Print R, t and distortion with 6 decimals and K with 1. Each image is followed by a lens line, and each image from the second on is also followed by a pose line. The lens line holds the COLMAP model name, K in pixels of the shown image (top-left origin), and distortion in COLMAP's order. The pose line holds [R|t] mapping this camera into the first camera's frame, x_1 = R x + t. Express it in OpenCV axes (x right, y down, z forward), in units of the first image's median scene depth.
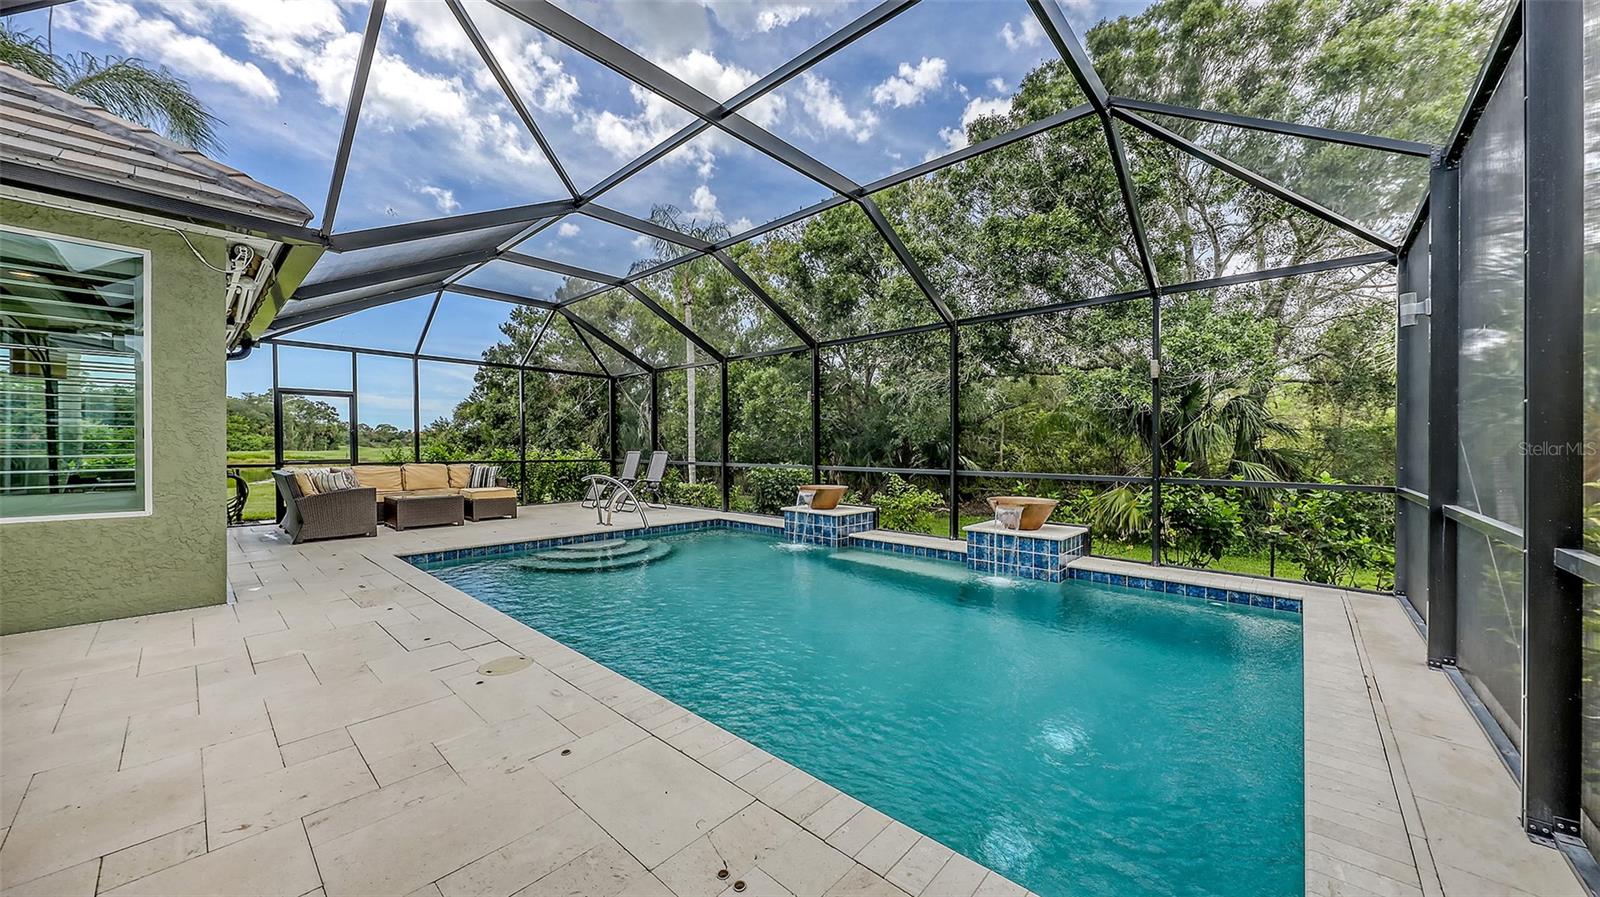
lens RADIAL K [[550.9, 0, 783.3], [0, 550.9, 455.7], [0, 0, 1]] dist [0.000444, -0.000067]
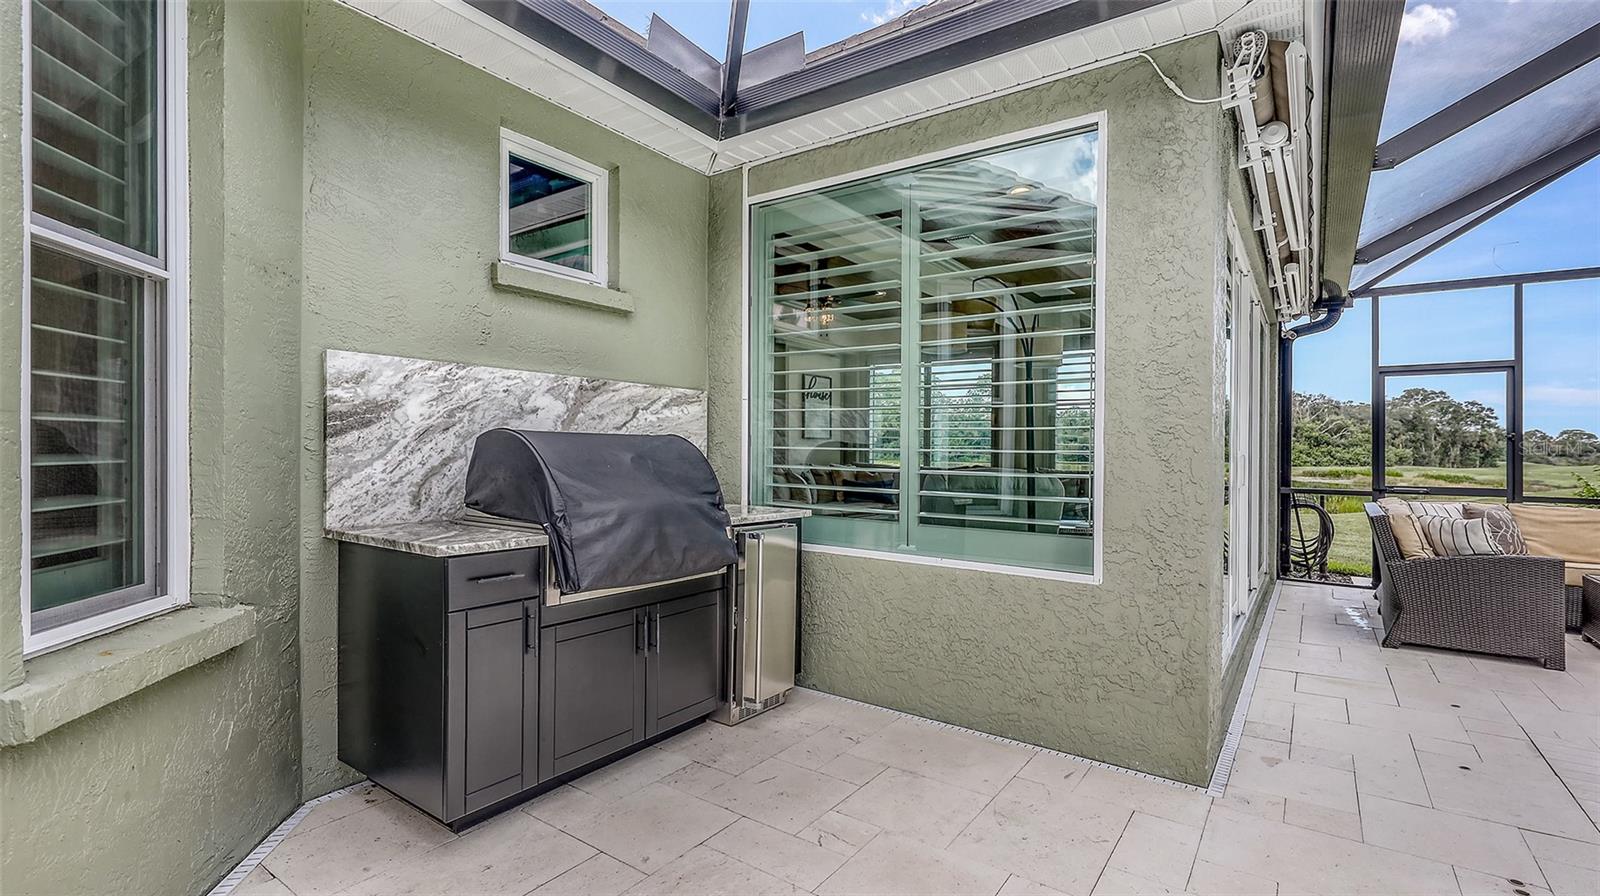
lens RADIAL K [[722.4, 0, 800.0], [0, 722.4, 448.0], [0, 0, 1]] dist [-0.000403, -0.000146]
pose [[0.124481, -0.004343, -0.992212, -0.188722], [-0.031147, 0.999481, -0.008282, -0.006313], [0.991733, 0.031935, 0.124281, 0.248843]]
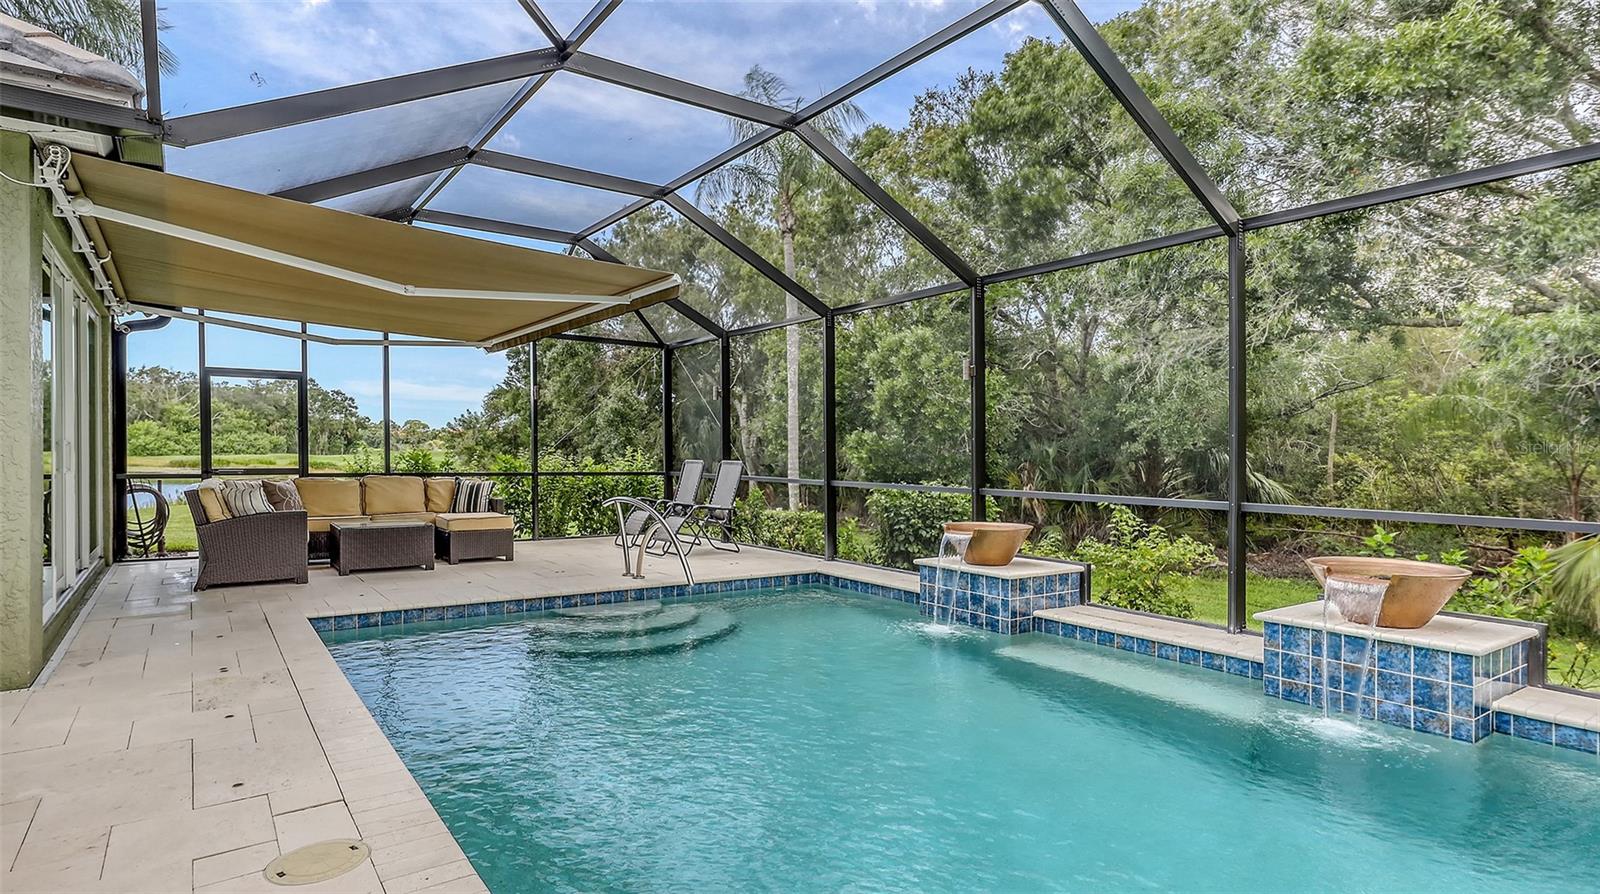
lens RADIAL K [[832.0, 0, 778.3], [0, 832.0, 457.5], [0, 0, 1]] dist [-0.000394, 0.006567]
pose [[0.978544, 0.008390, -0.205865, 0.031312], [-0.010693, 0.999892, -0.010077, -0.002983], [0.205758, 0.012062, 0.978528, 0.091705]]
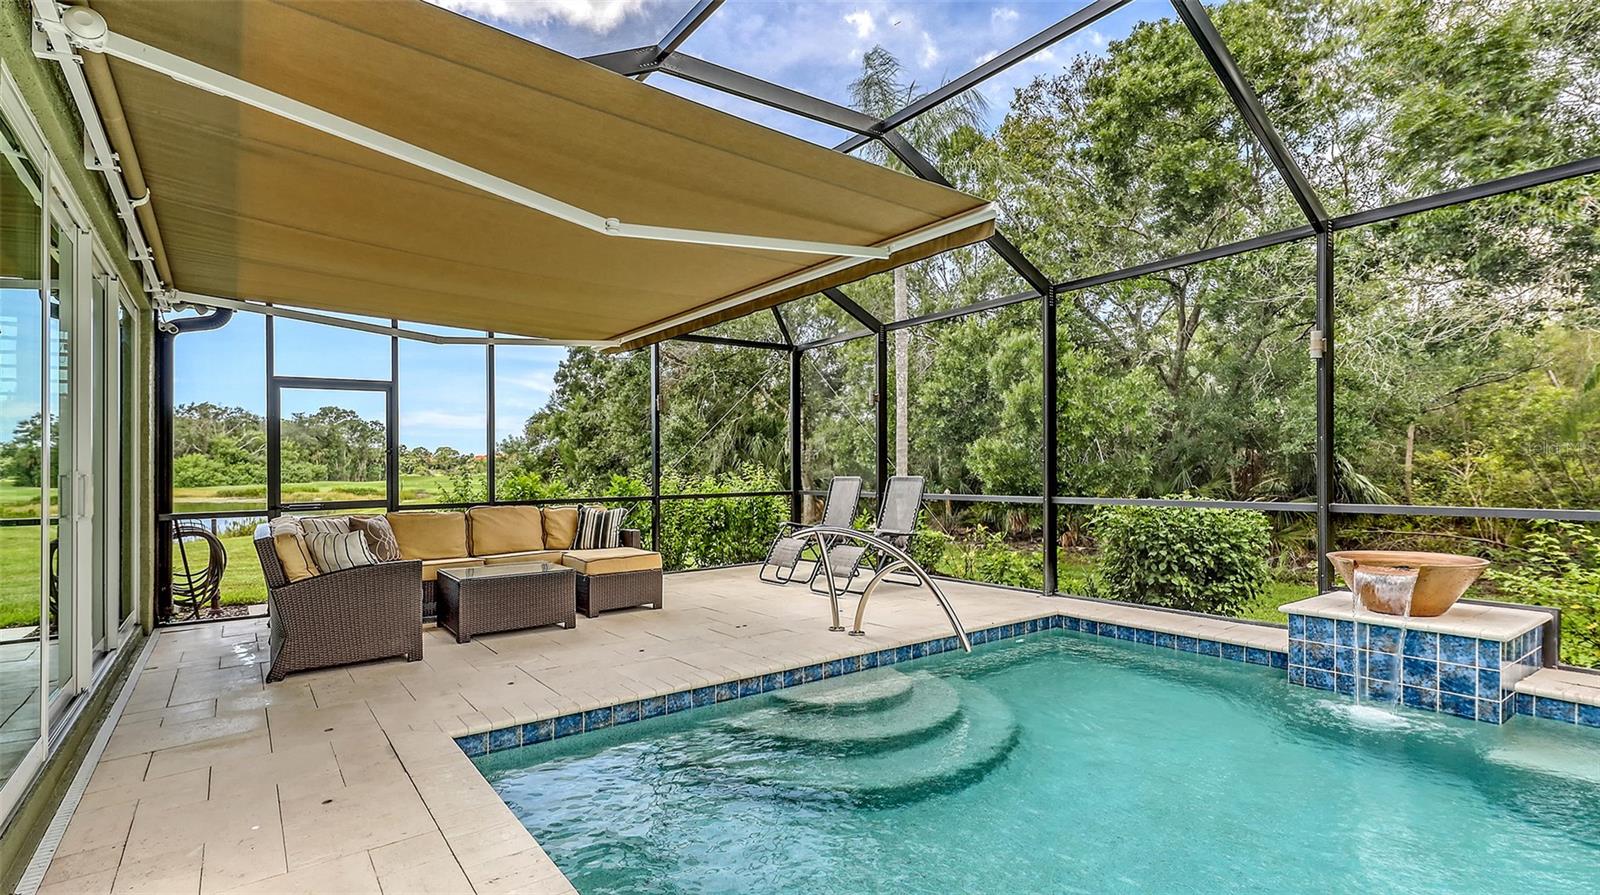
lens RADIAL K [[775.8, 0, 805.8], [0, 775.8, 438.5], [0, 0, 1]] dist [0.001945, 0.001014]
pose [[0.981766, -0.026018, -0.188302, -0.211342], [0.016150, 0.998424, -0.053753, -0.006517], [0.189404, 0.049732, 0.980639, 0.299284]]
